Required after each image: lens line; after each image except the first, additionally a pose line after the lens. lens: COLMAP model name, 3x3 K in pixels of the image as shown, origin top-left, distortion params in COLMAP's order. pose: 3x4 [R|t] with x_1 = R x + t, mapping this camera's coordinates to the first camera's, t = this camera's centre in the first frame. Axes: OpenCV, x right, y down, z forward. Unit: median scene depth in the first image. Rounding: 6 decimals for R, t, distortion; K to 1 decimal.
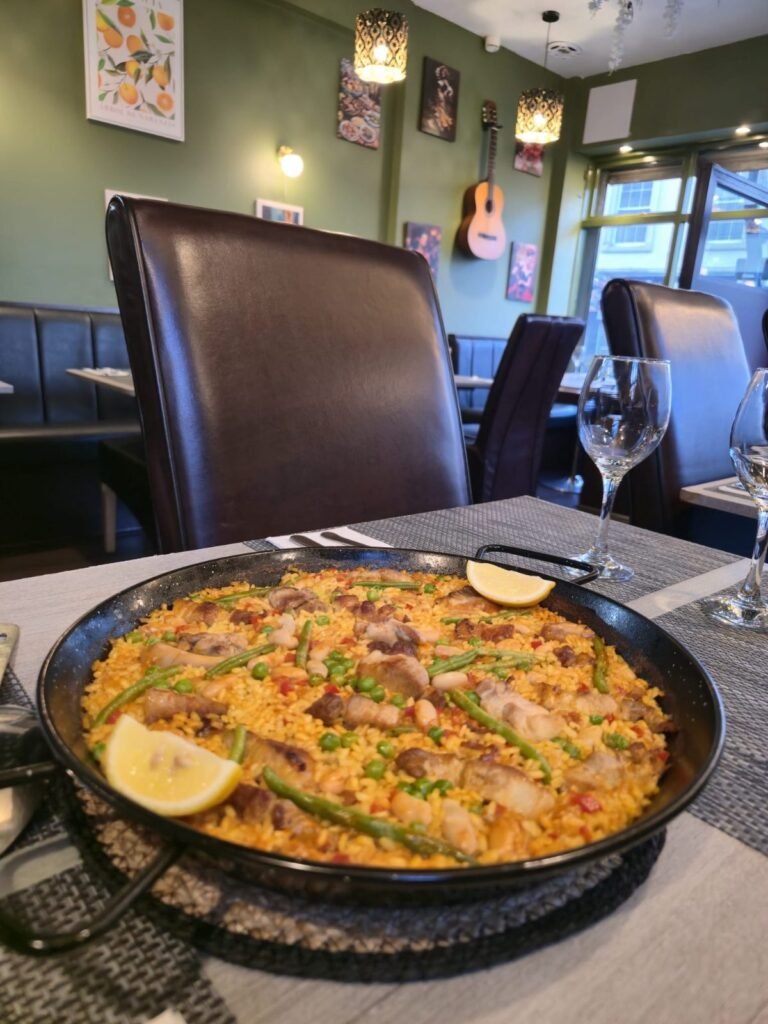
lens RADIAL K [[684.4, 0, 382.9], [0, 684.4, 529.3], [0, 0, 1]] dist [-0.000313, -0.003605]
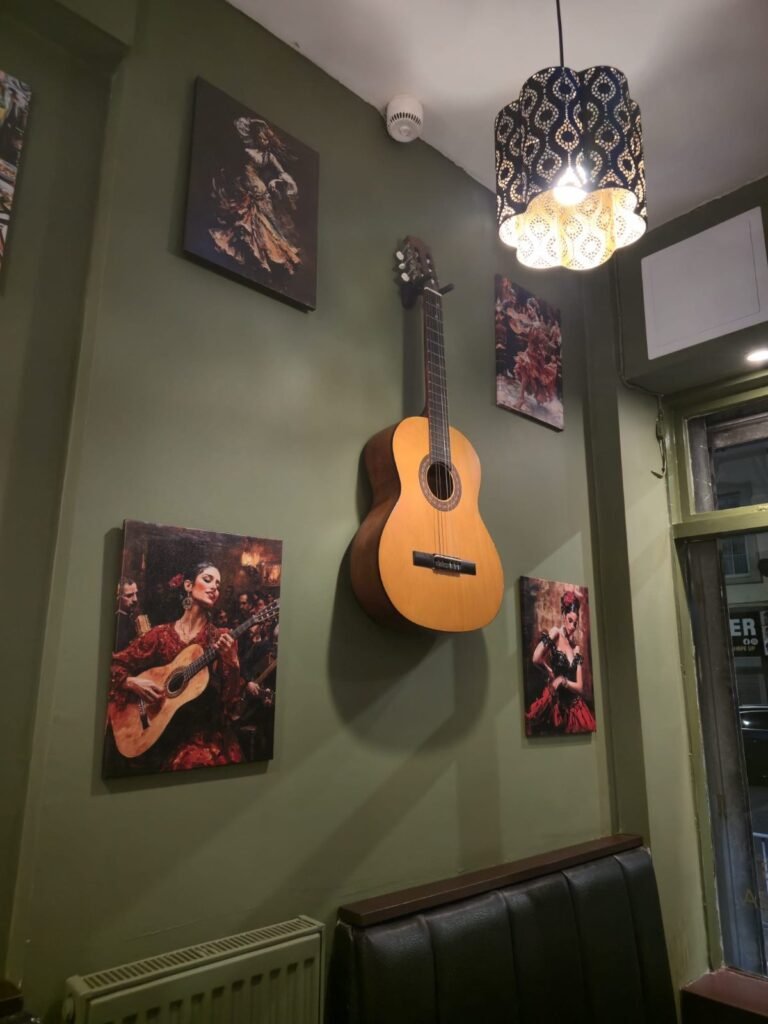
lens RADIAL K [[684.4, 0, 387.5], [0, 684.4, 512.8], [0, 0, 1]] dist [-0.000313, -0.003605]
pose [[0.998387, -0.050068, 0.026764, 0.124057], [0.056759, 0.869940, -0.489881, -0.306755], [0.001244, 0.490610, 0.871378, 0.741086]]
